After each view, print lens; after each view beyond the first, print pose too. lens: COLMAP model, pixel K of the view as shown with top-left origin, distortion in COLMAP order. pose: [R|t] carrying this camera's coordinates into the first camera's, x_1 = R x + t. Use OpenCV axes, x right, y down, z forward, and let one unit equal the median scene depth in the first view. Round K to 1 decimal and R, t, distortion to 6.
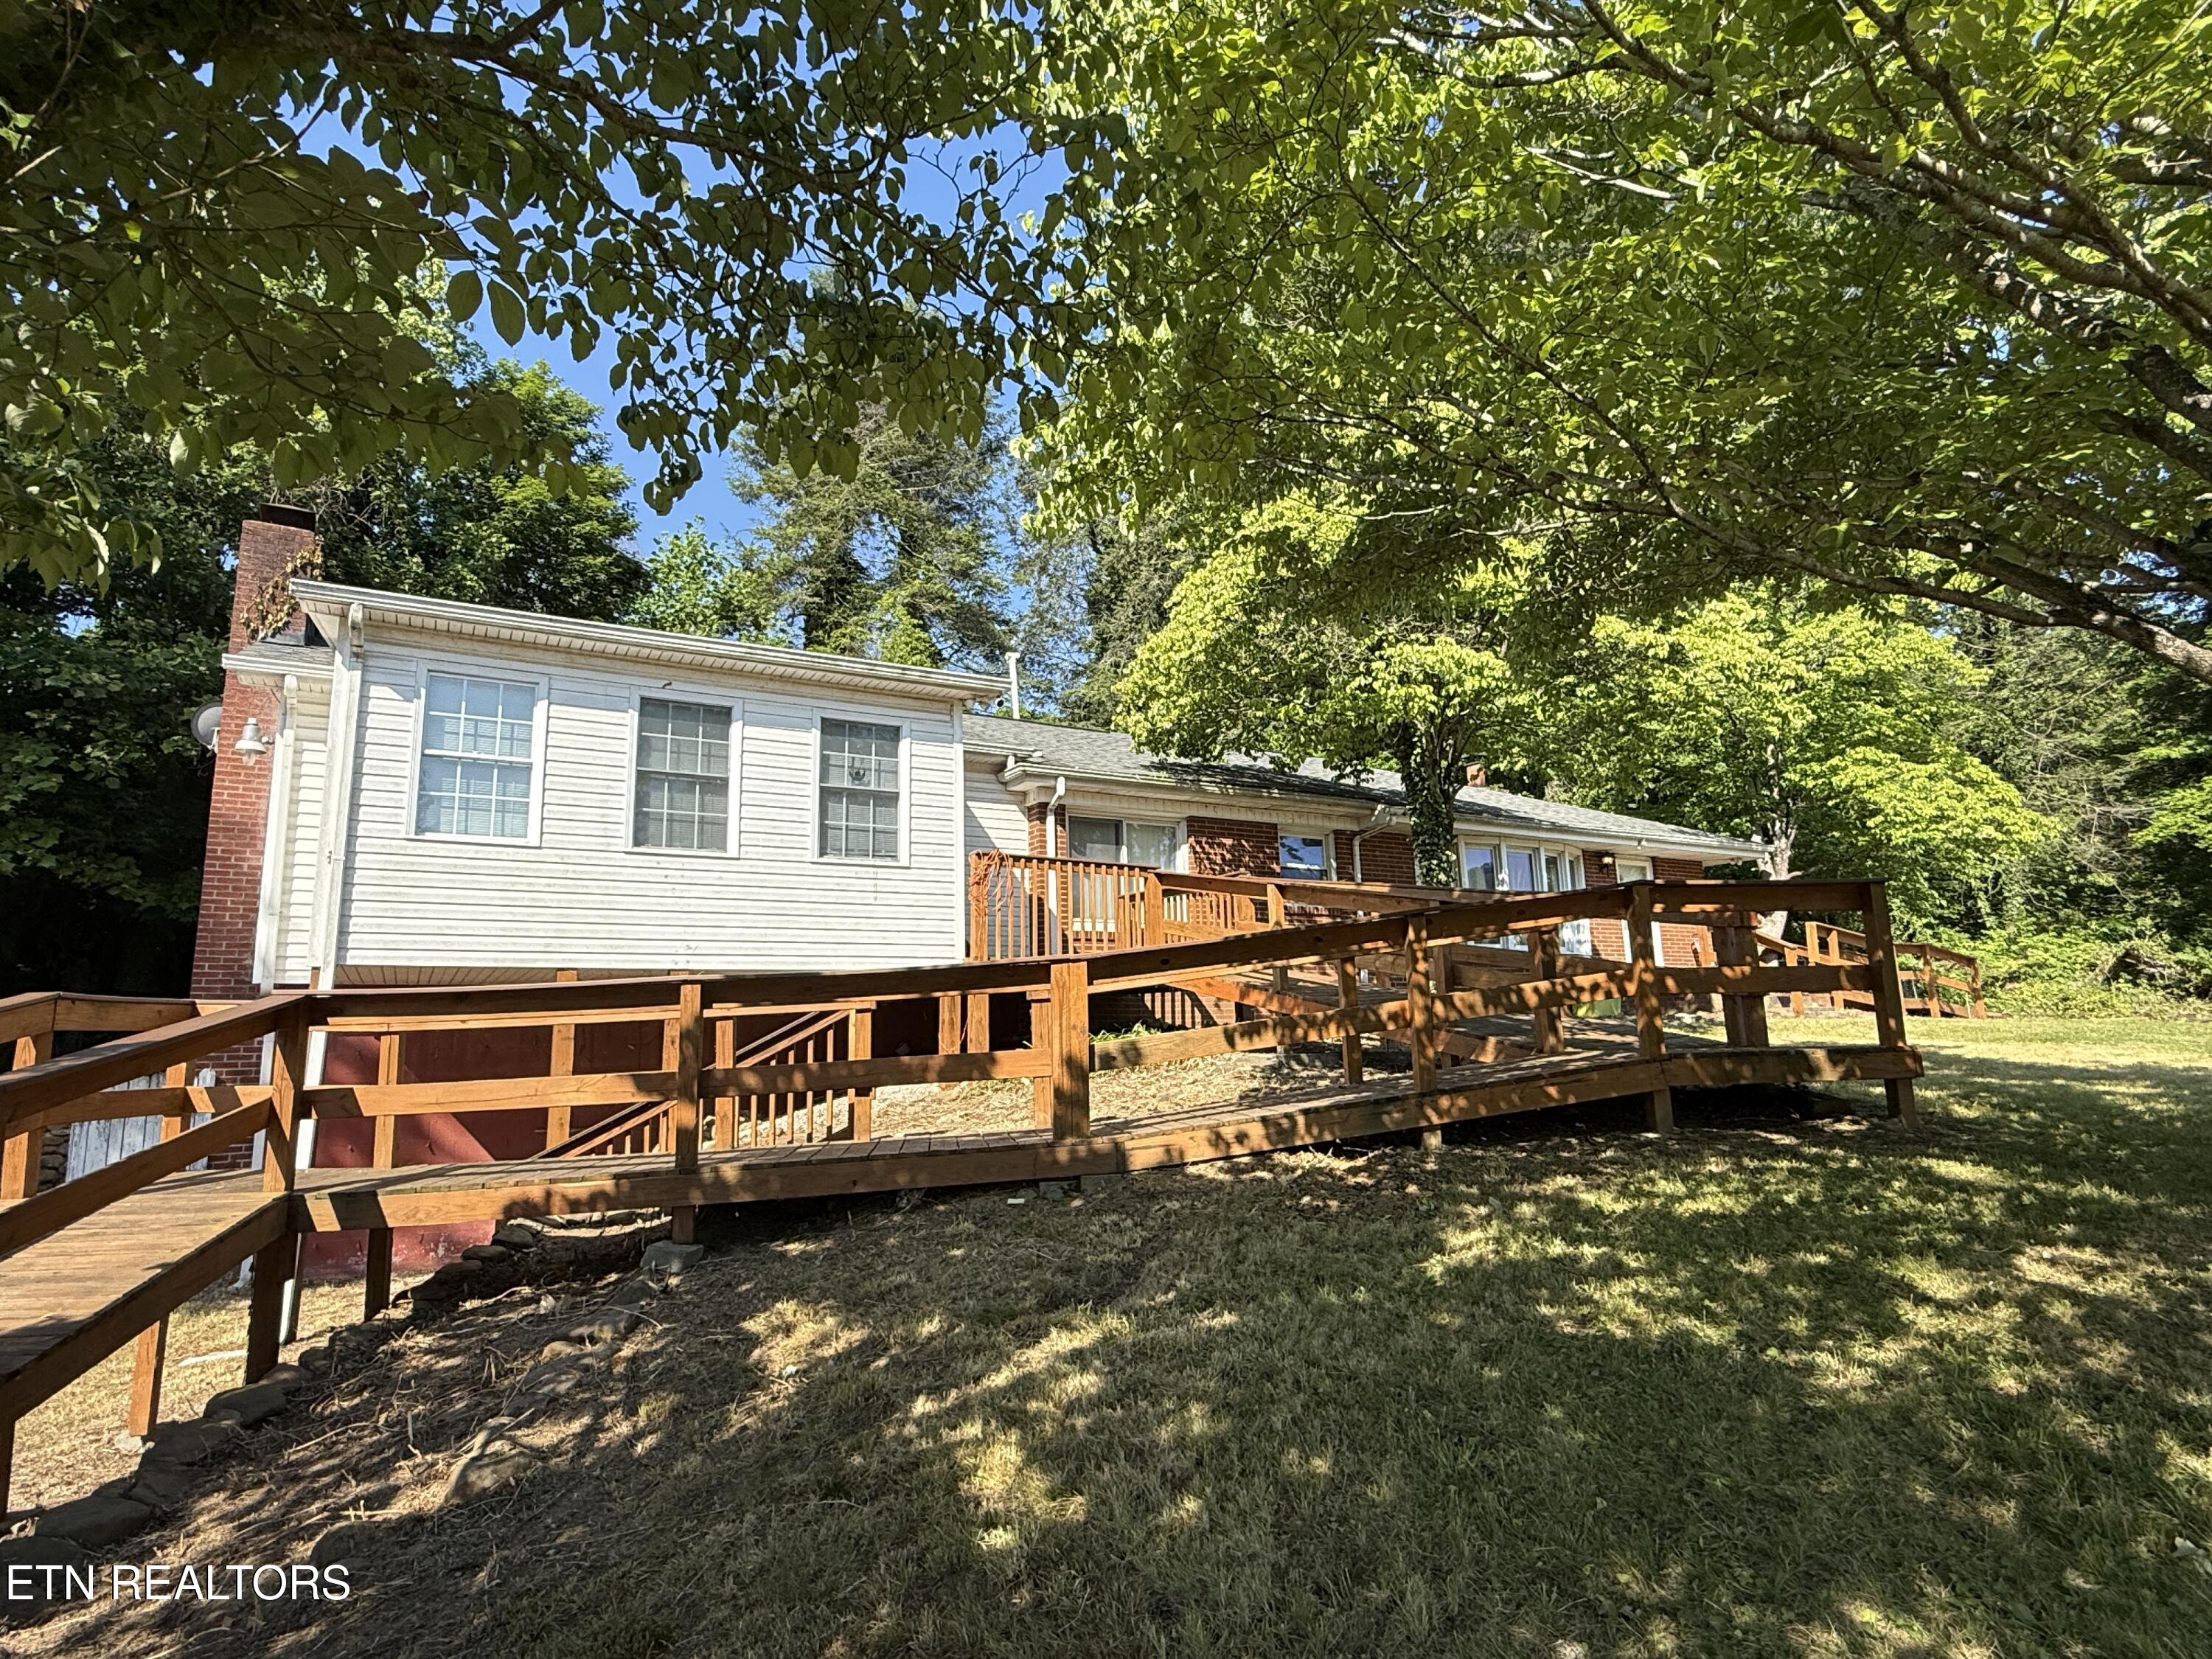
lens RADIAL K [[1179.9, 0, 1094.9], [0, 1179.9, 824.2], [0, 0, 1]] dist [0.001896, -0.000209]
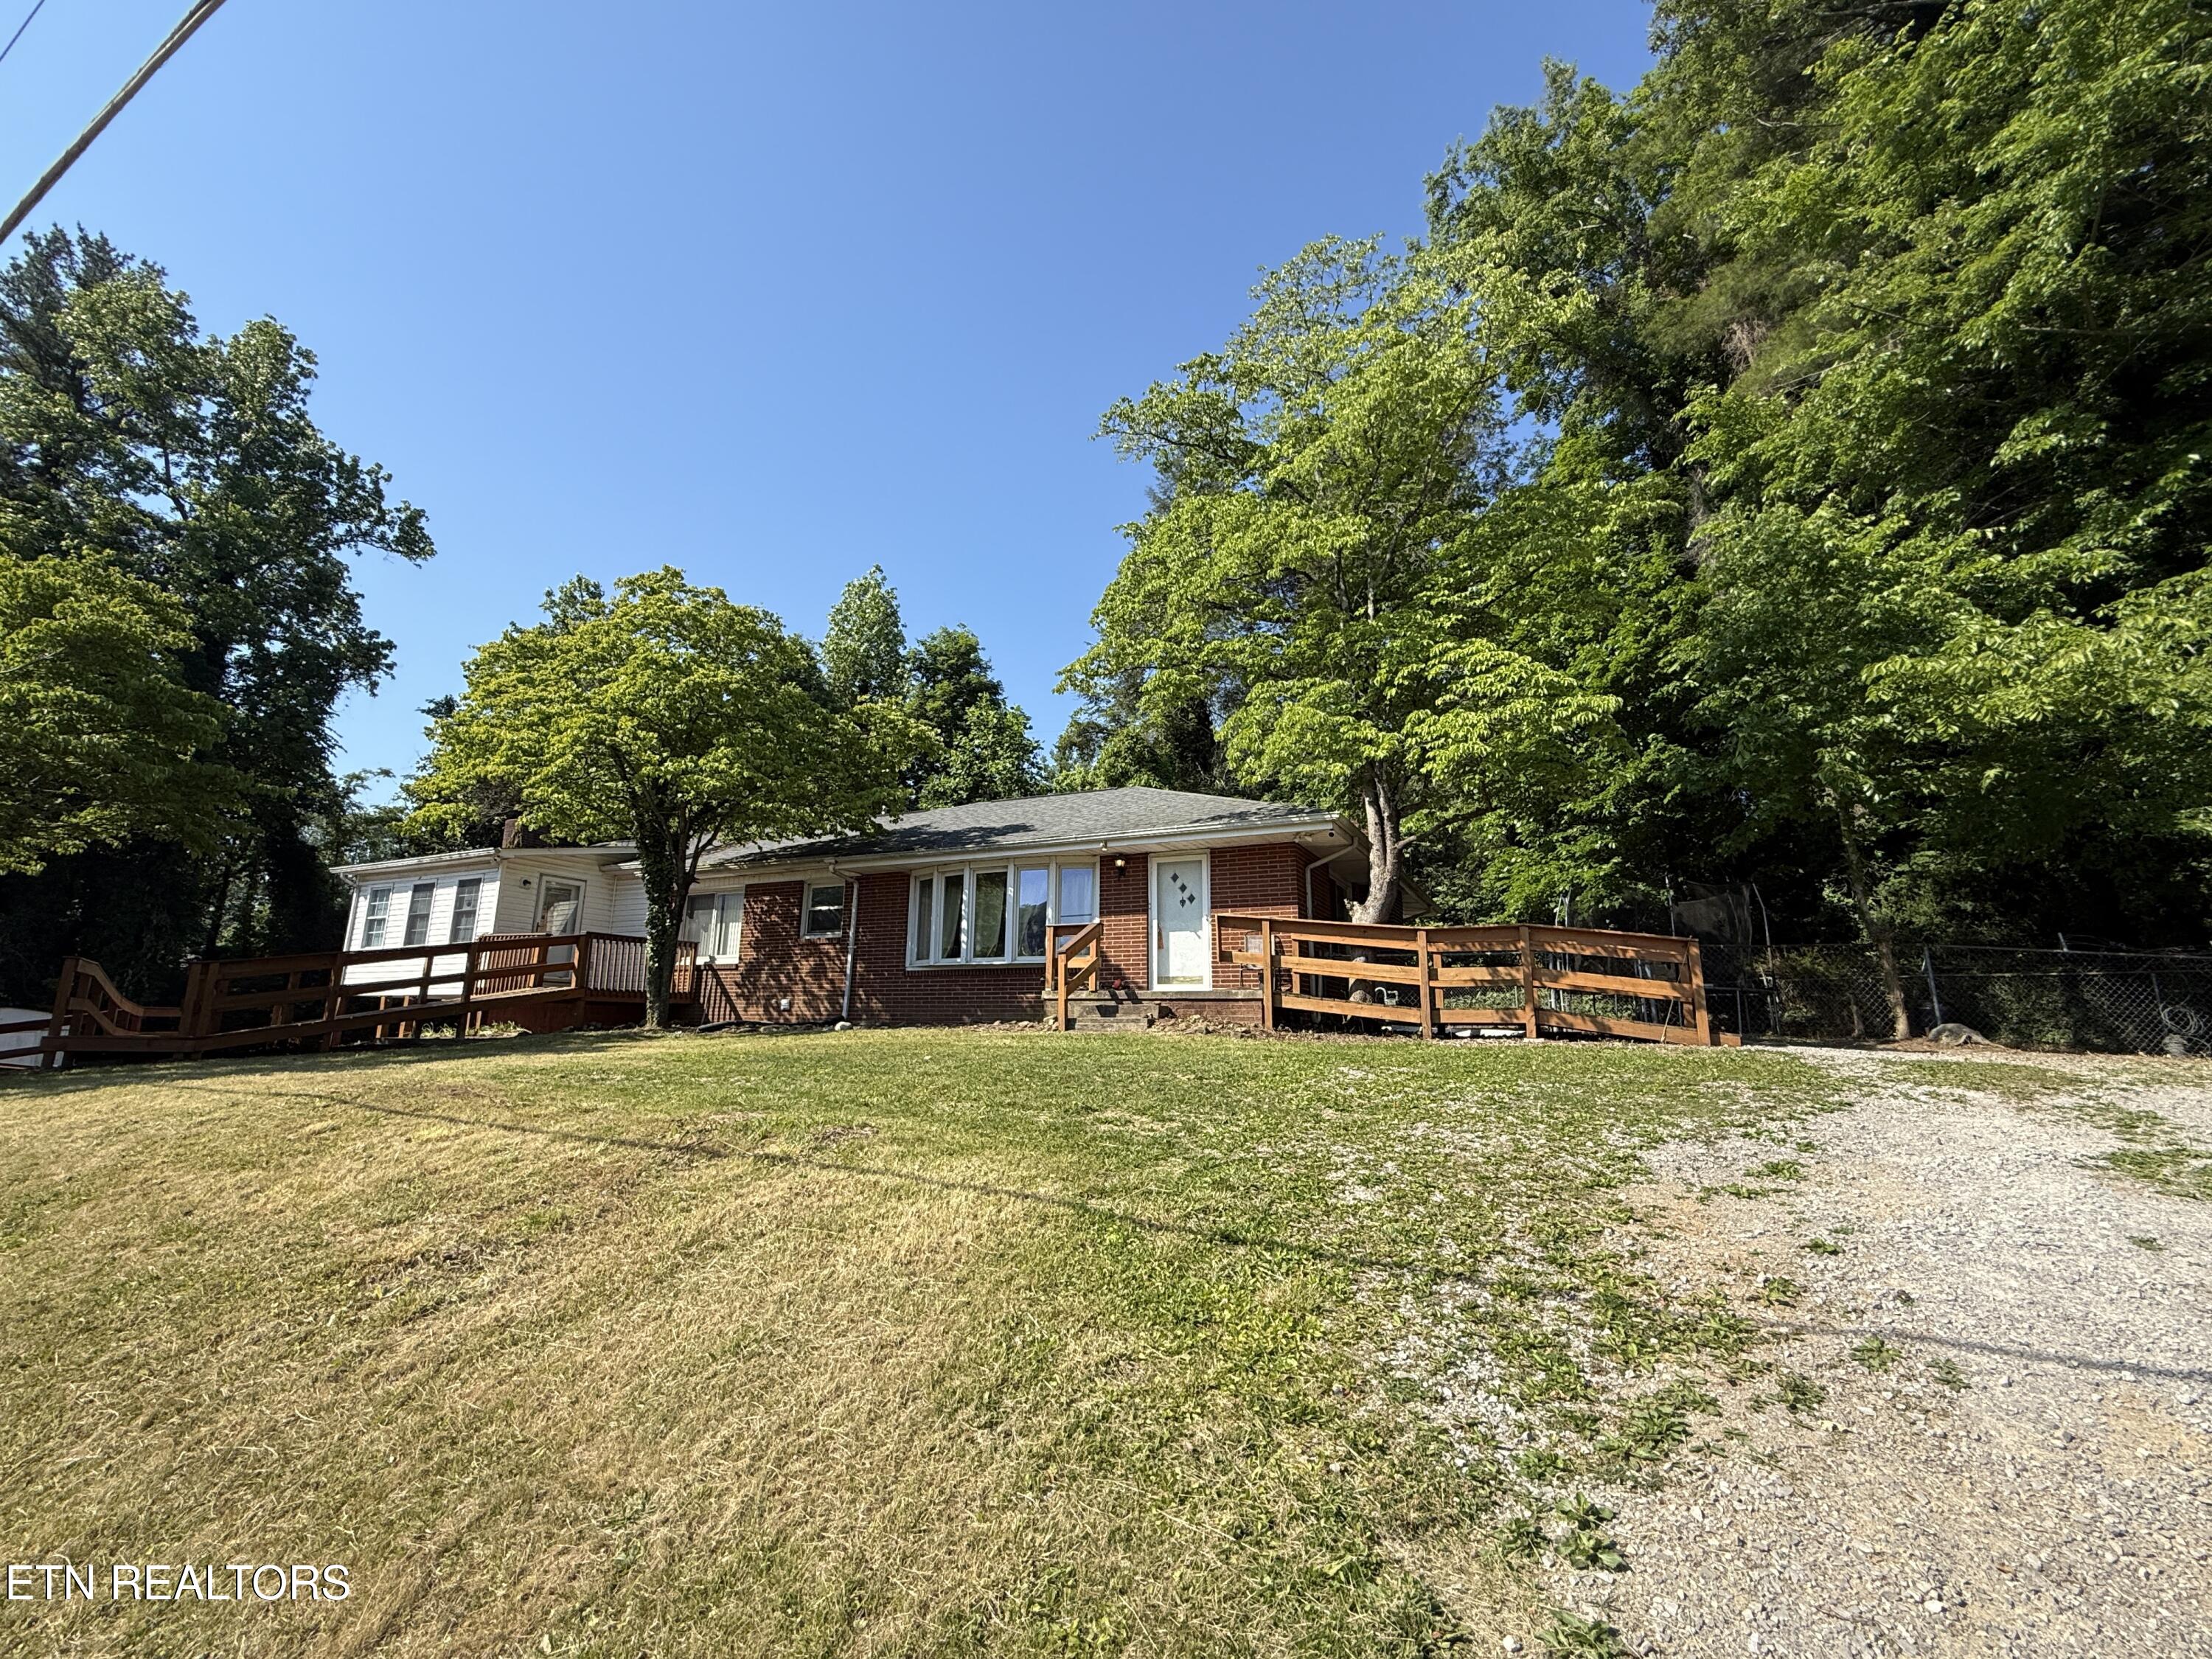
lens RADIAL K [[962.1, 0, 1098.2], [0, 962.1, 832.4], [0, 0, 1]] dist [0.001176, -0.001626]
pose [[0.549029, -0.139886, -0.824014, 1.995861], [0.126313, 0.988458, -0.083642, 0.128644], [0.826204, -0.058162, 0.560361, 1.001832]]
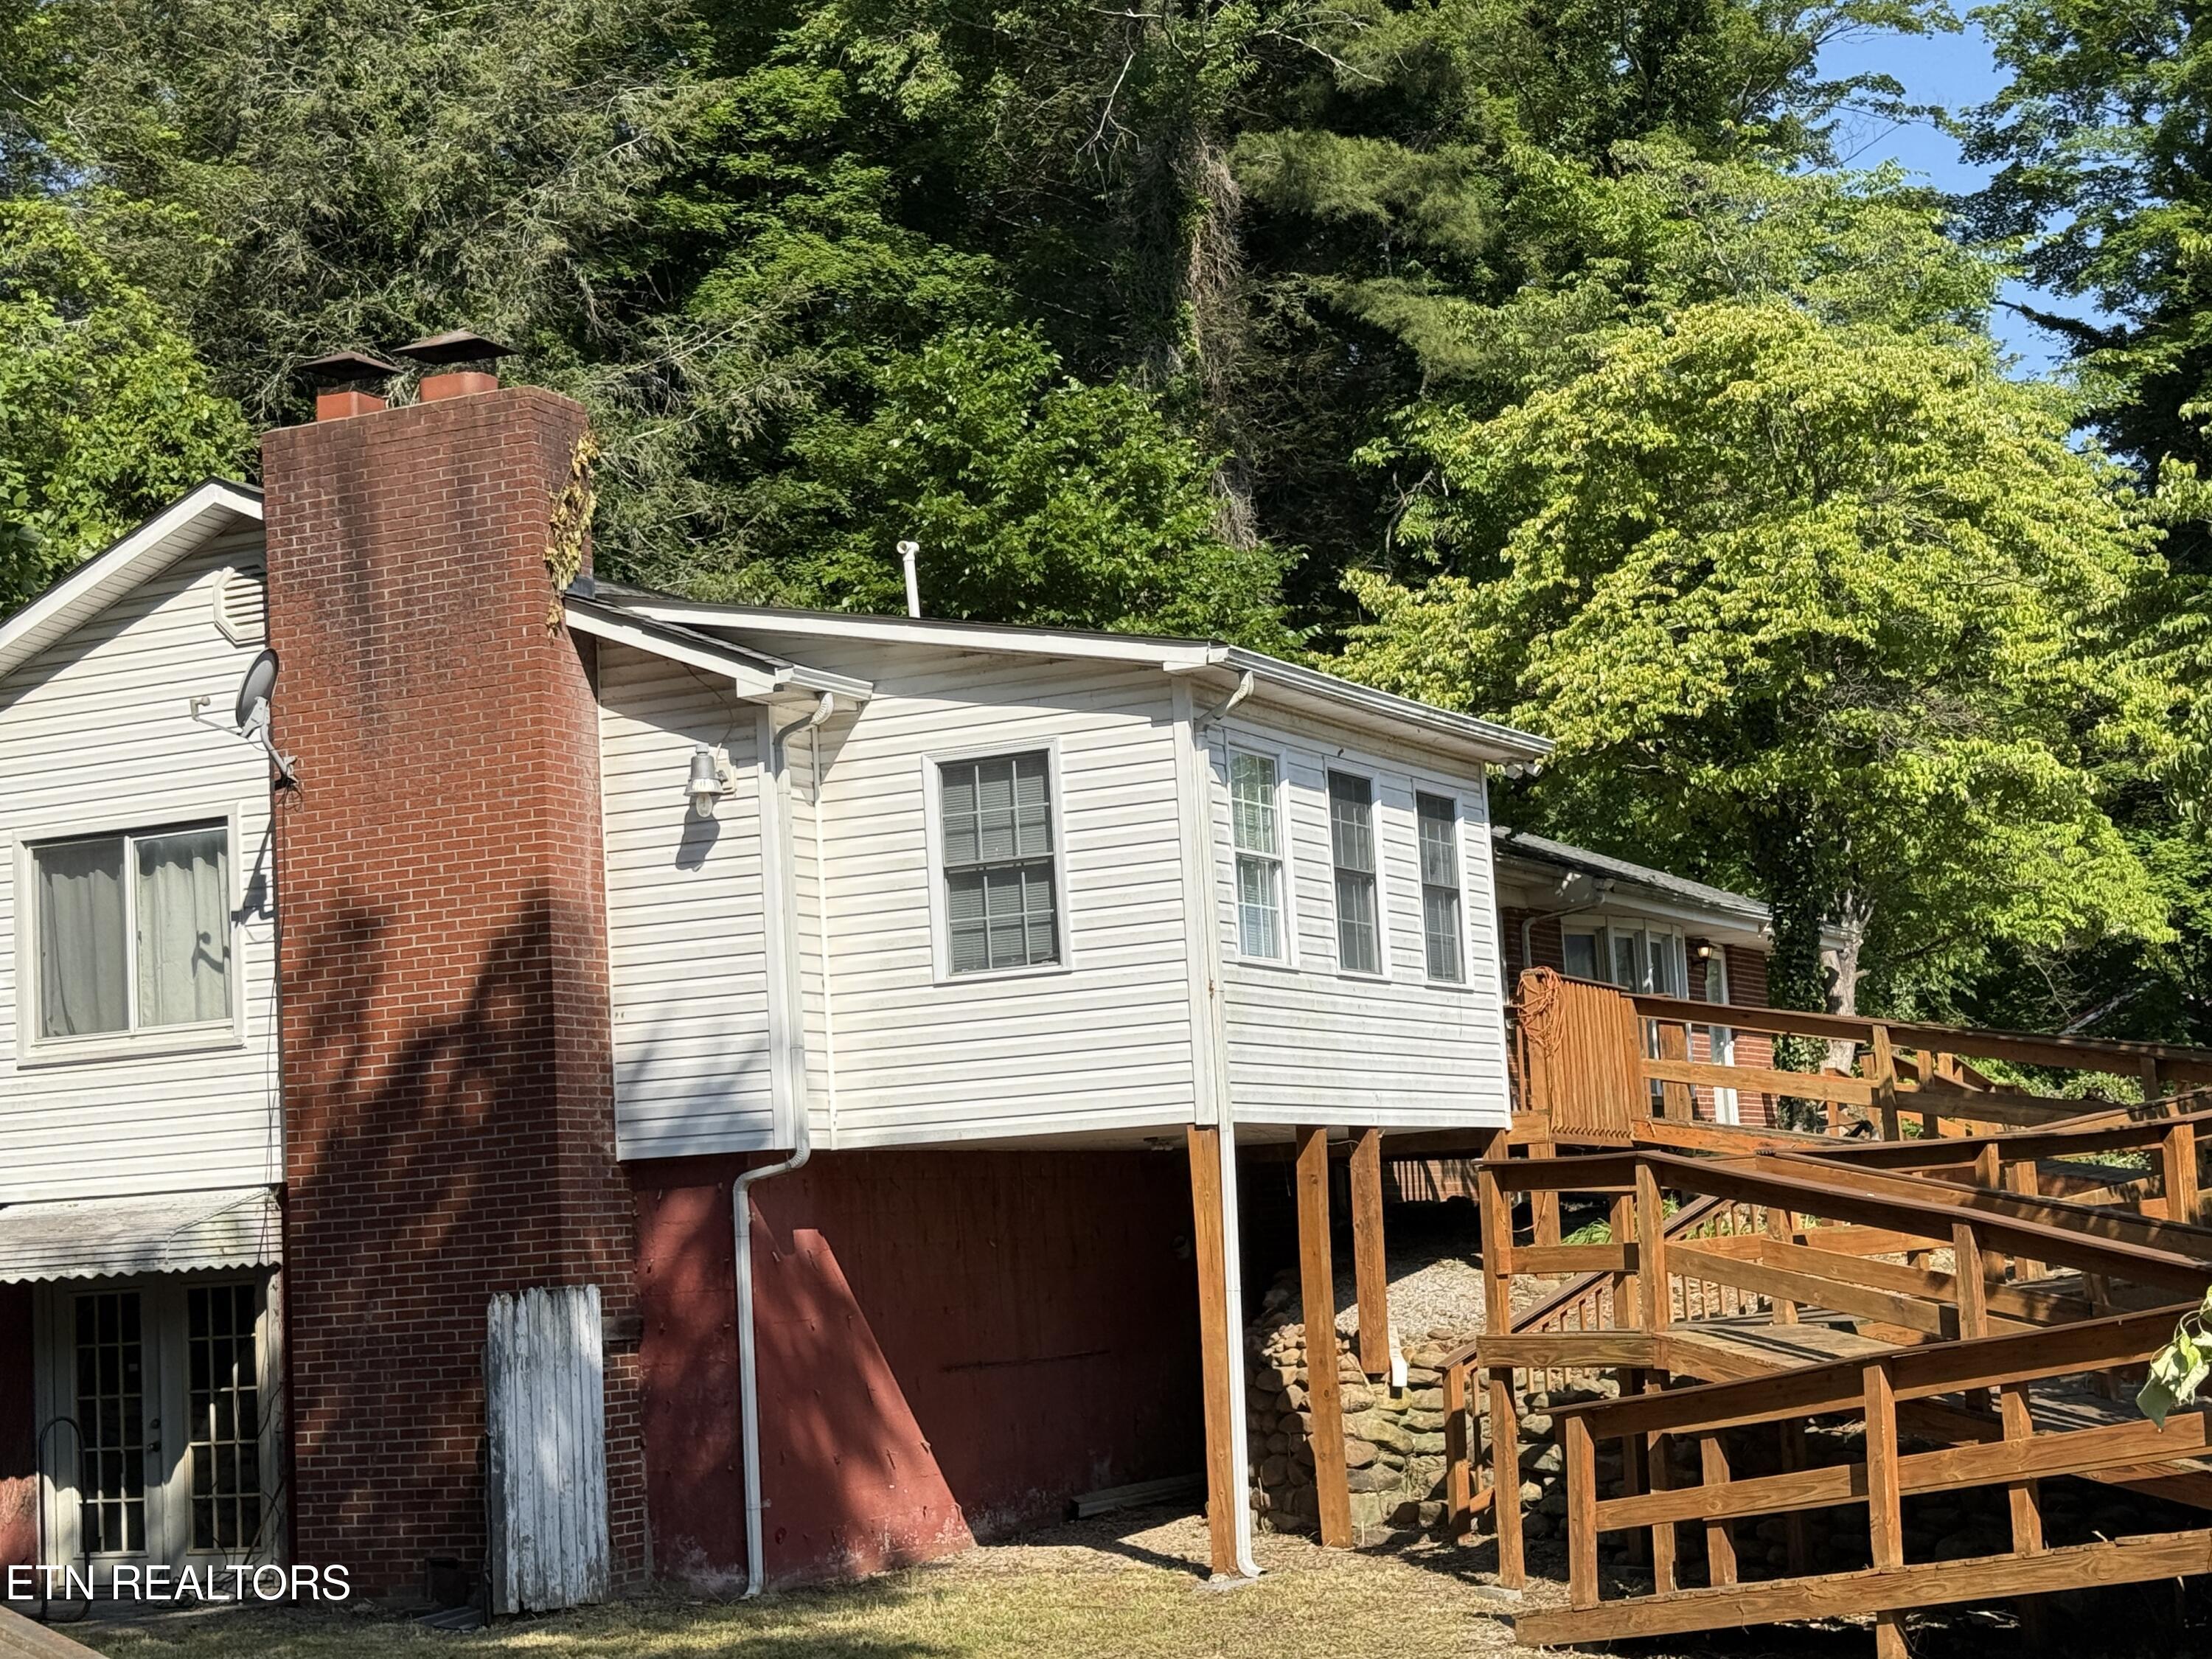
lens RADIAL K [[3544.2, 0, 1109.2], [0, 3544.2, 869.3], [0, 0, 1]] dist [0.127842, -0.064190]
pose [[0.831446, 0.038041, 0.554302, -1.659820], [-0.067761, 0.997149, 0.033207, -0.102616], [-0.551458, -0.065170, 0.831653, -0.771315]]
